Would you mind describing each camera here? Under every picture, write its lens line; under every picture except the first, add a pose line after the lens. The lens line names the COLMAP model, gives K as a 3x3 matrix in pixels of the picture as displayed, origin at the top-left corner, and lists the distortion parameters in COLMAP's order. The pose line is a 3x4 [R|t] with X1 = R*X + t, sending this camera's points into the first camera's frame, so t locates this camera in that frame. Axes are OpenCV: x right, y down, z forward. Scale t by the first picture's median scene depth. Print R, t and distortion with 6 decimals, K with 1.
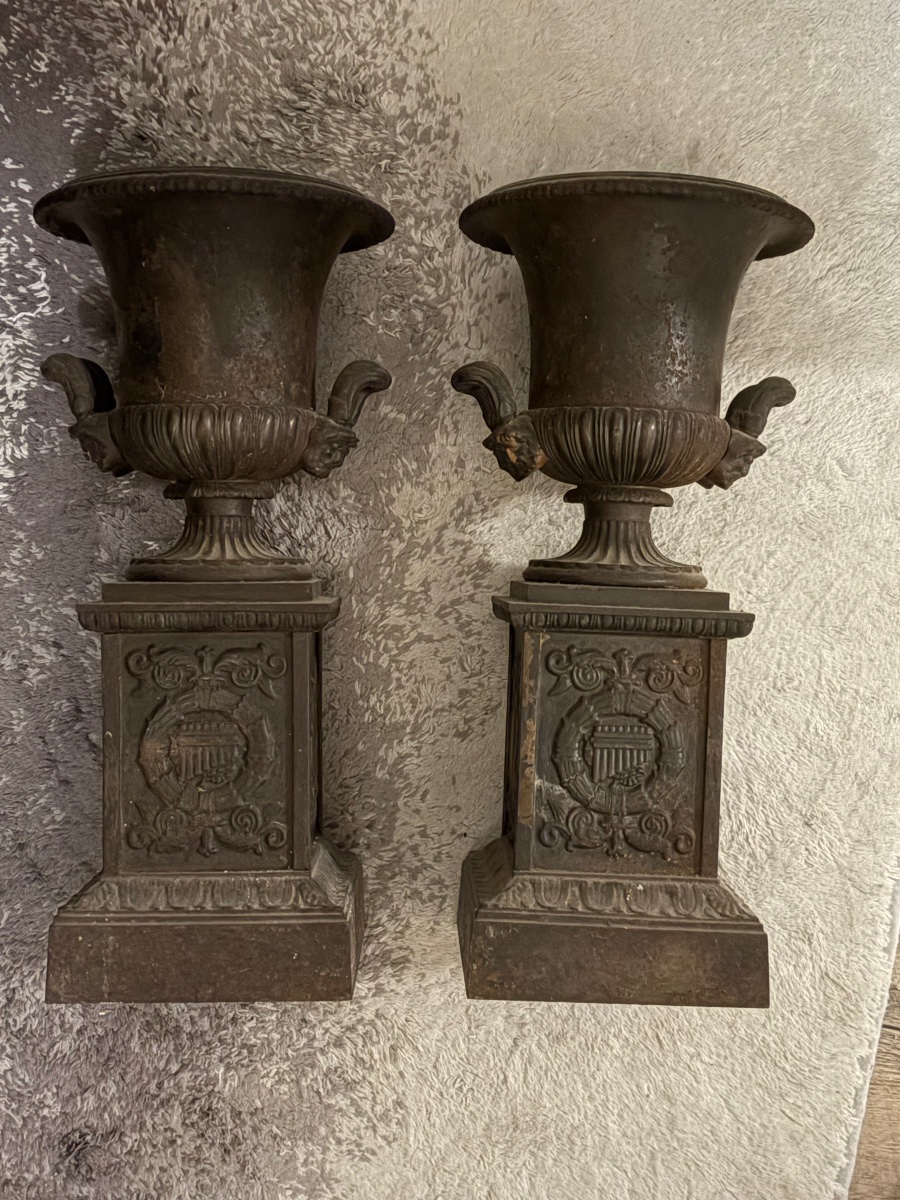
lens RADIAL K [[1545.1, 0, 450.0], [0, 1545.1, 600.0], [0, 0, 1]] dist [0.289413, -1.492602]
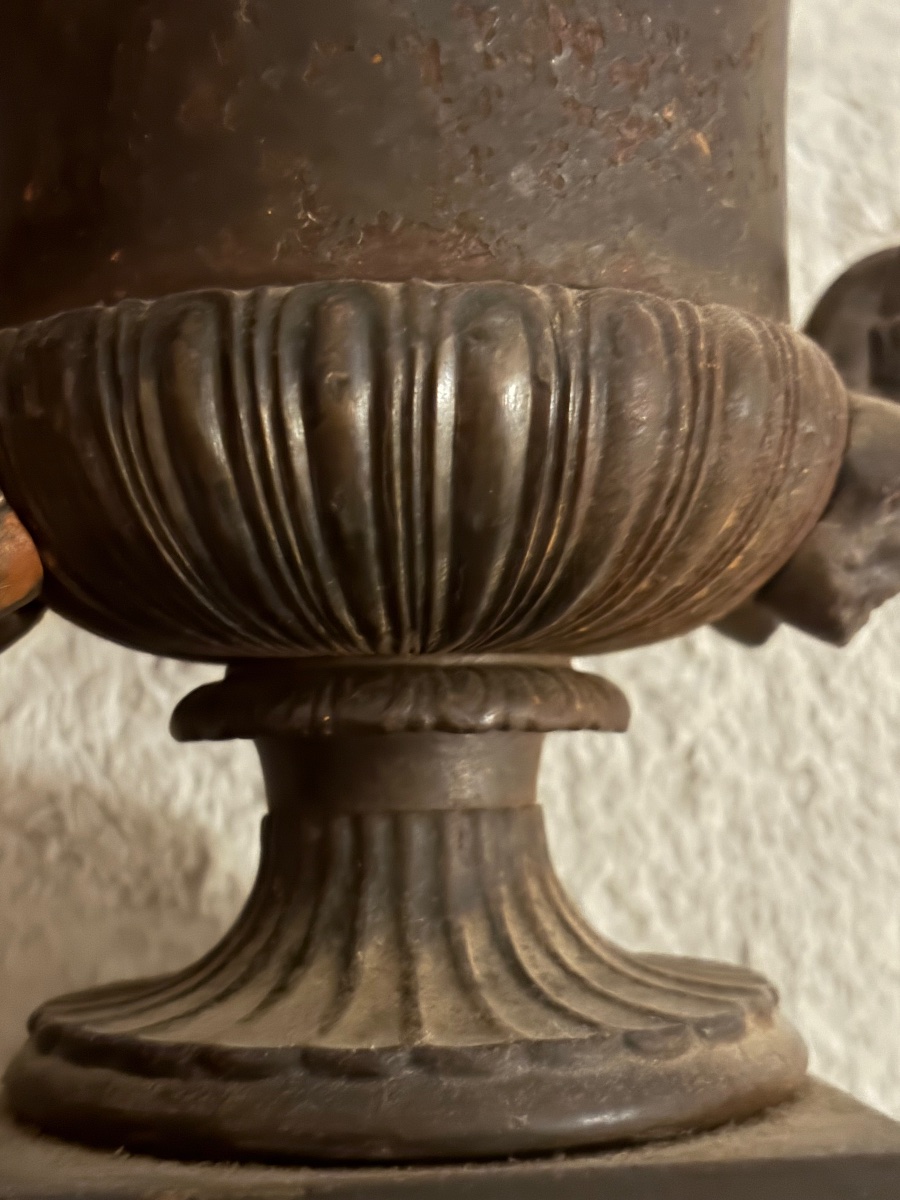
lens RADIAL K [[2098.3, 0, 450.0], [0, 2098.3, 600.0], [0, 0, 1]] dist [0.071827, 0.065879]
pose [[0.993968, -0.064792, 0.088482, 0.080843], [0.073033, 0.992955, -0.093314, -0.047165], [-0.081813, 0.099214, 0.991697, 0.618729]]
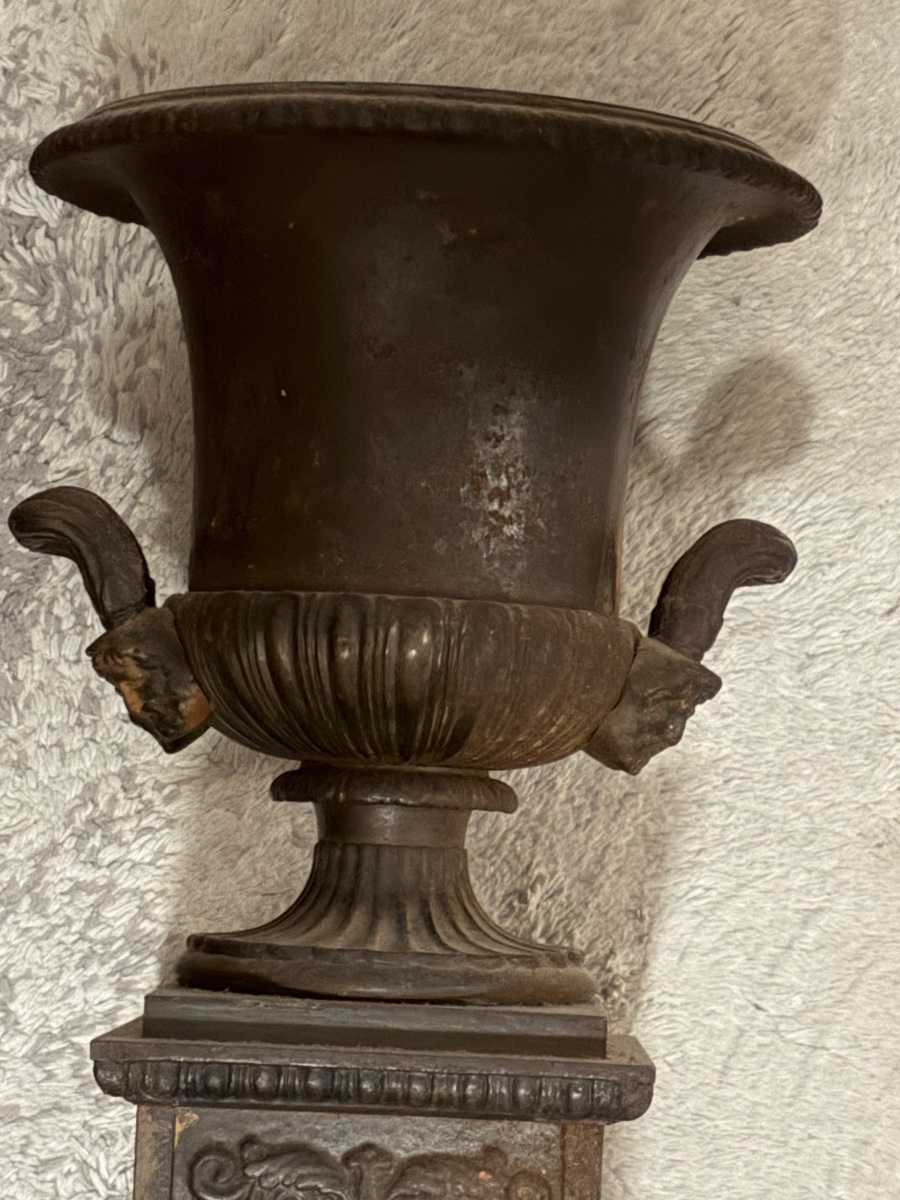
lens RADIAL K [[4009.4, 0, 450.0], [0, 4009.4, 600.0], [0, 0, 1]] dist [0.144969, 0.752535]
pose [[0.998609, -0.002133, -0.052680, 0.167017], [-0.002639, 0.995907, -0.090345, -0.016157], [0.052657, 0.090358, 0.994516, -0.113510]]
